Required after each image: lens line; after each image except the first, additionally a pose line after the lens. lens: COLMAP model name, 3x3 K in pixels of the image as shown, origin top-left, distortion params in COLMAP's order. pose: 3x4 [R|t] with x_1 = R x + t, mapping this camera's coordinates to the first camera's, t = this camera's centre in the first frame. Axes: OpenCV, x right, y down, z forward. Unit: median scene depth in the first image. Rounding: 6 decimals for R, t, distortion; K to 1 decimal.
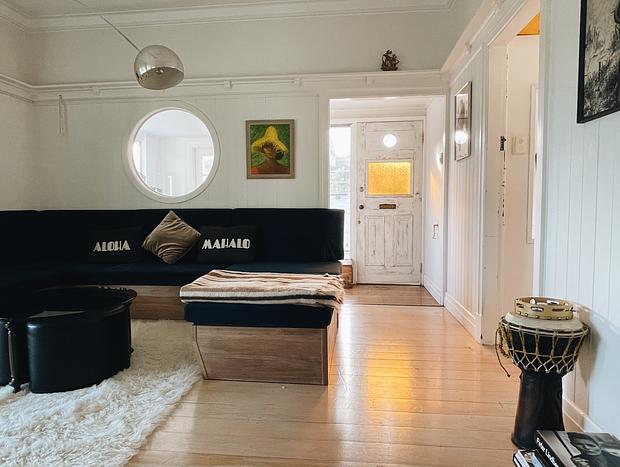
lens RADIAL K [[411.7, 0, 308.1], [0, 411.7, 235.9], [0, 0, 1]] dist [-0.005532, -0.001935]
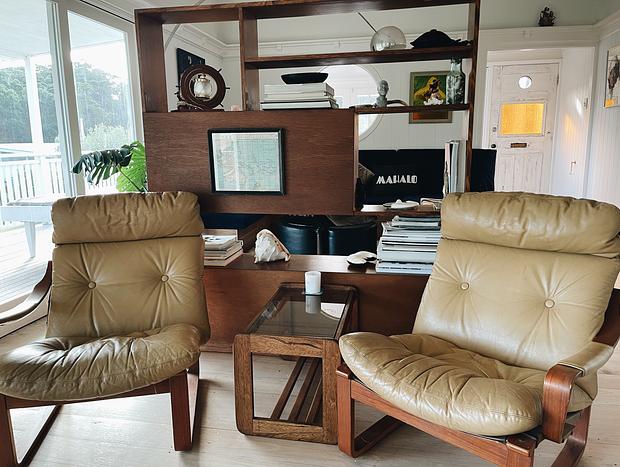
lens RADIAL K [[477.2, 0, 309.2], [0, 477.2, 233.6], [0, 0, 1]] dist [0.002528, -0.005532]
pose [[0.996998, 0.004516, -0.077298, -0.346560], [0.005029, 0.992414, 0.122837, 0.003264], [0.077267, -0.122857, 0.989412, -0.423542]]
